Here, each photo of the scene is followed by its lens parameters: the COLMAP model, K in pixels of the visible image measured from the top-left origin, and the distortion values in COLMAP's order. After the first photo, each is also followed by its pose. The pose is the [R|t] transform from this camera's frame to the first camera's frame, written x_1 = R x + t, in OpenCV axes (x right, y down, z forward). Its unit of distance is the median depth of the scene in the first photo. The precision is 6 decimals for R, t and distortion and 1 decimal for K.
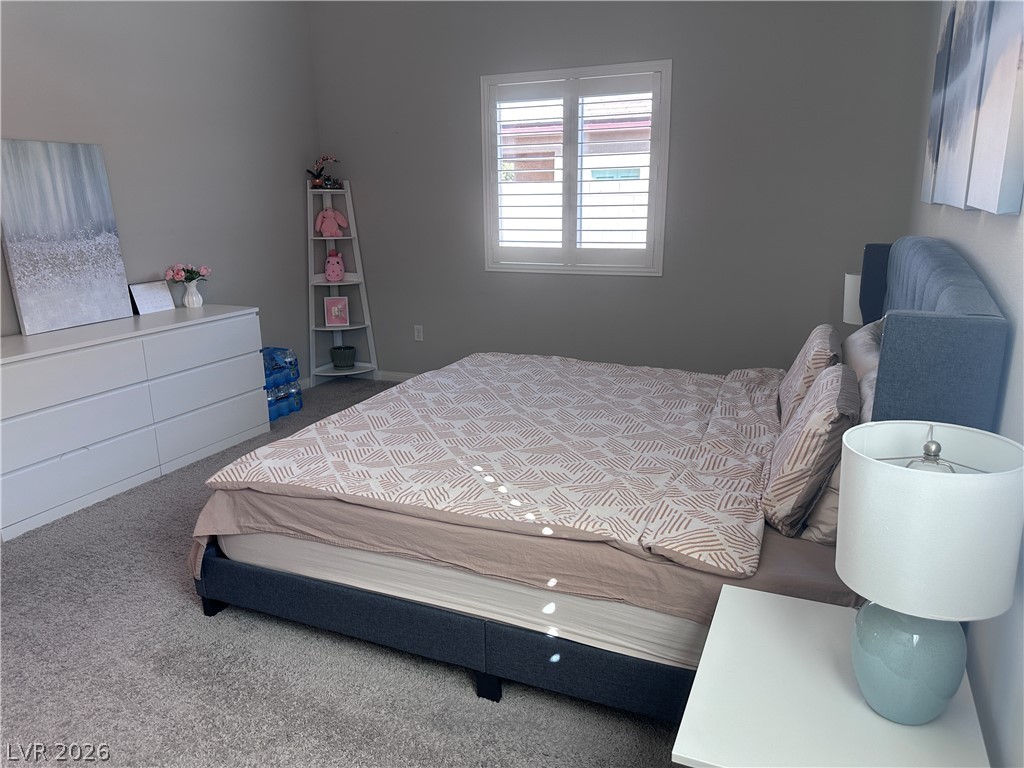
lens RADIAL K [[714.3, 0, 508.6], [0, 714.3, 387.7], [0, 0, 1]] dist [0.046630, -0.056921]
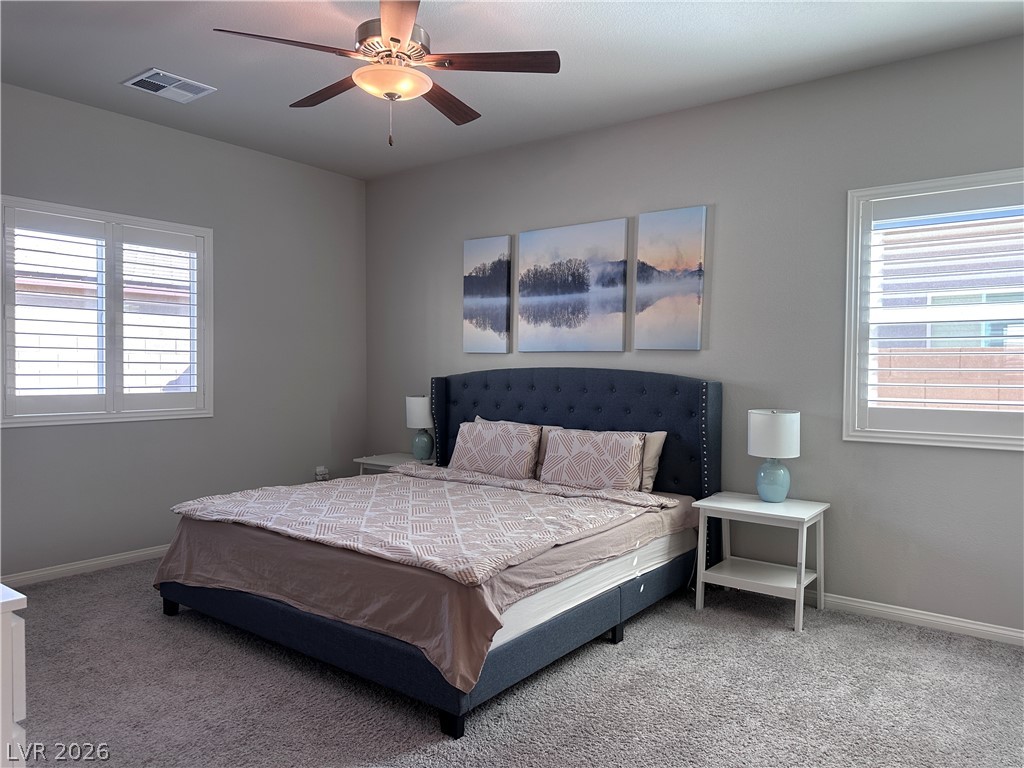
lens RADIAL K [[714.3, 0, 510.3], [0, 714.3, 383.8], [0, 0, 1]] dist [0.046630, -0.056921]
pose [[0.237638, -0.005440, 0.971339, -1.459346], [0.239874, 0.969342, -0.053256, -0.080279], [-0.941270, 0.245655, 0.231657, 0.655769]]
